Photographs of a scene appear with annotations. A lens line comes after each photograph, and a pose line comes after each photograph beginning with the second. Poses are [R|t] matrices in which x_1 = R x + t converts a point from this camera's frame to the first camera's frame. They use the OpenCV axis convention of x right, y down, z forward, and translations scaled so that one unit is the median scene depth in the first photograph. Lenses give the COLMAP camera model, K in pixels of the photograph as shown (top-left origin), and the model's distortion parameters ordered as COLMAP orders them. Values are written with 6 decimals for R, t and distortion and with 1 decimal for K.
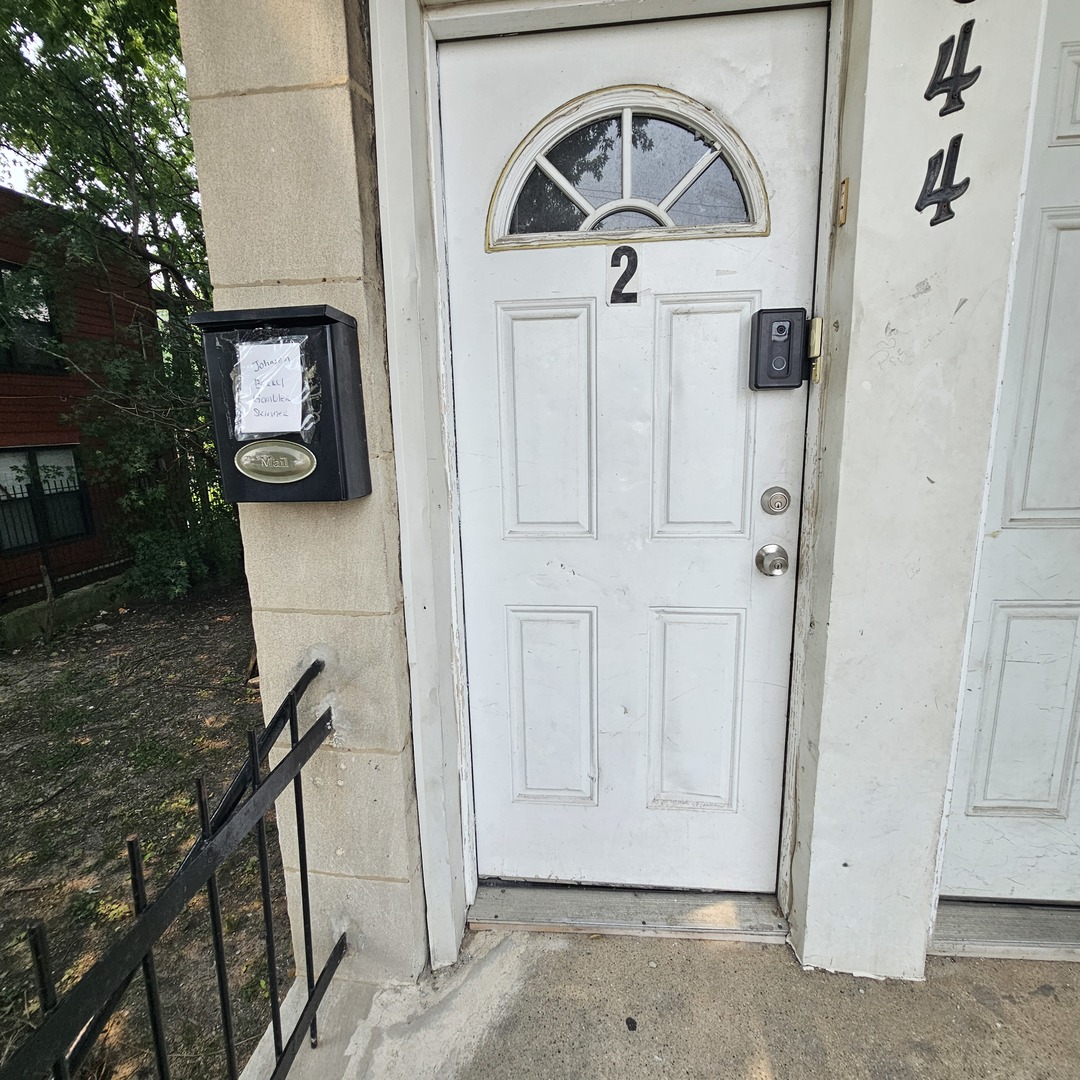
lens RADIAL K [[599.4, 0, 531.9], [0, 599.4, 537.9], [0, 0, 1]] dist [-0.003031, -0.000587]
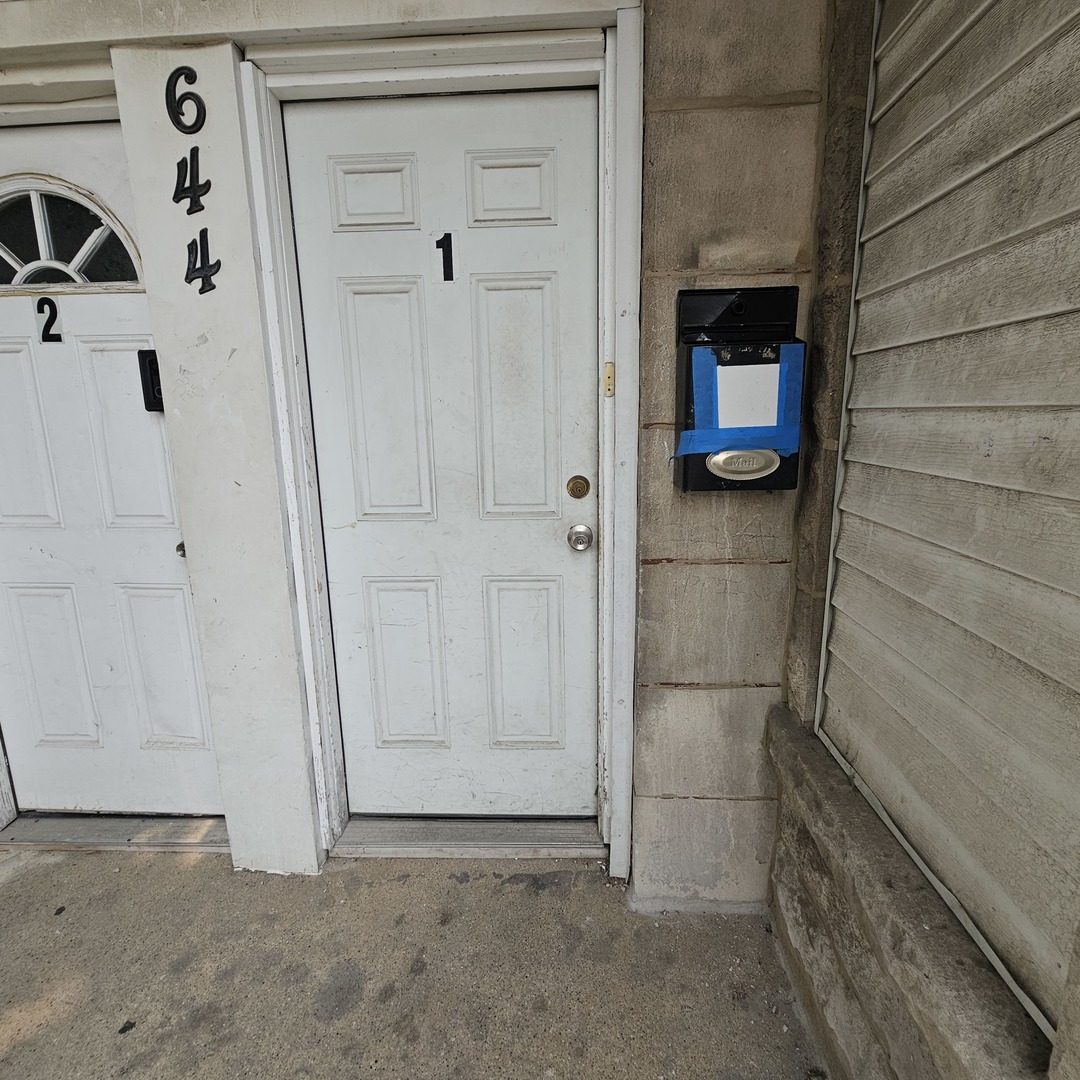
lens RADIAL K [[599.4, 0, 548.6], [0, 599.4, 540.2], [0, 0, 1]] dist [-0.003031, -0.000587]
pose [[0.998528, 0.001367, 0.054229, 1.058044], [-0.001620, 0.999988, 0.004606, 0.018100], [-0.054222, -0.004687, 0.998518, -0.298143]]
